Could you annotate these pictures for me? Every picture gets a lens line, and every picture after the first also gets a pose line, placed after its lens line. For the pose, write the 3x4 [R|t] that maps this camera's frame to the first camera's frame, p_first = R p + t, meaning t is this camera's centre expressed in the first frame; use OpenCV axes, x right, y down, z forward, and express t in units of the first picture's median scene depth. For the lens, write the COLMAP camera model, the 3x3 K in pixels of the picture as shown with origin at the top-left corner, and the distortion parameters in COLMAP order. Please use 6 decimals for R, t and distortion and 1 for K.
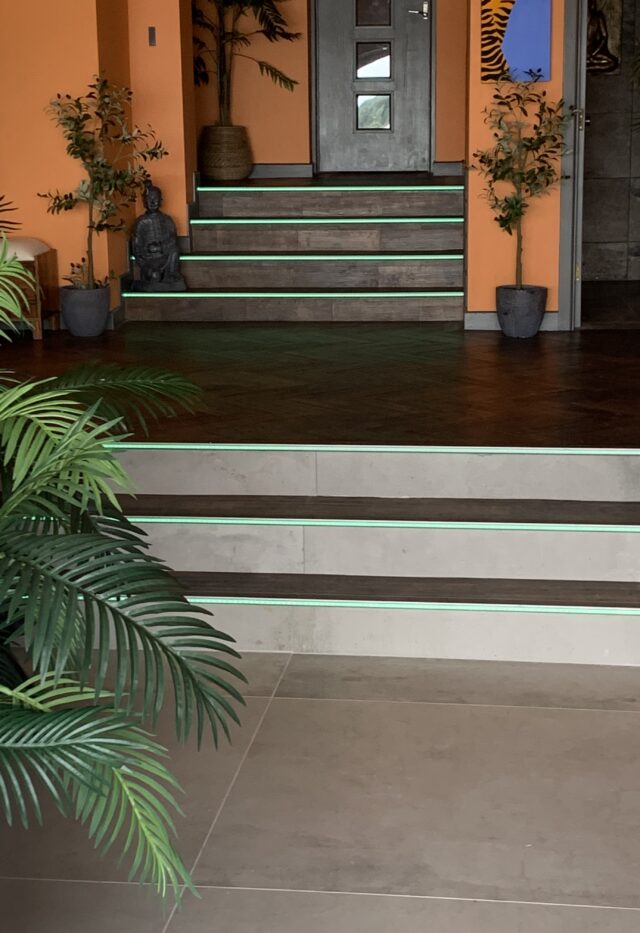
lens RADIAL K [[1752.6, 0, 320.0], [0, 1752.6, 466.5], [0, 0, 1]] dist [0.193103, -0.010330]
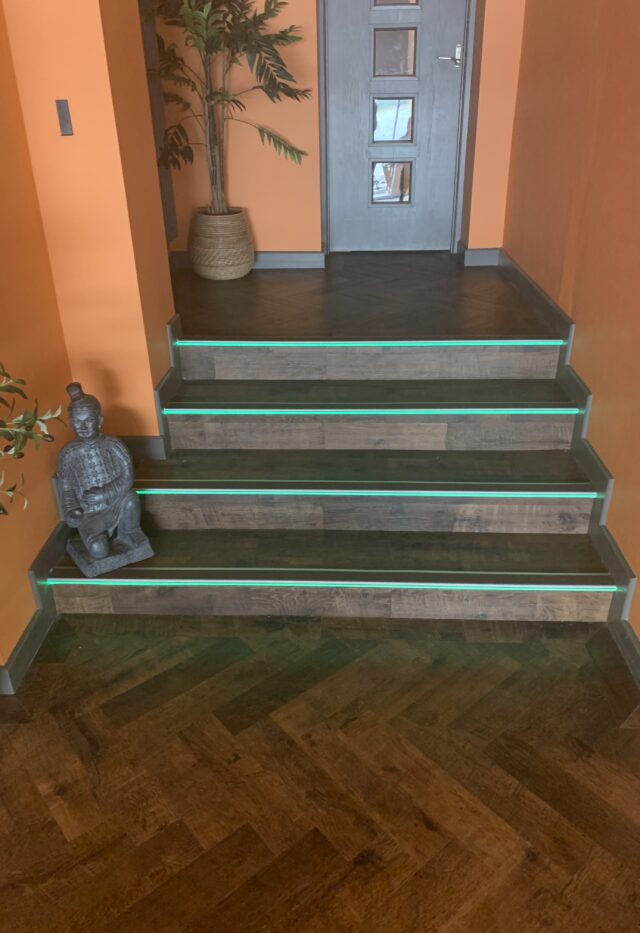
lens RADIAL K [[710.8, 0, 320.0], [0, 710.8, 466.5], [0, 0, 1]] dist [-0.000877, -0.000561]
pose [[0.999165, -0.025177, 0.032166, -0.026559], [0.015345, 0.961136, 0.275647, -0.216130], [-0.037856, -0.274923, 0.960721, 0.826107]]
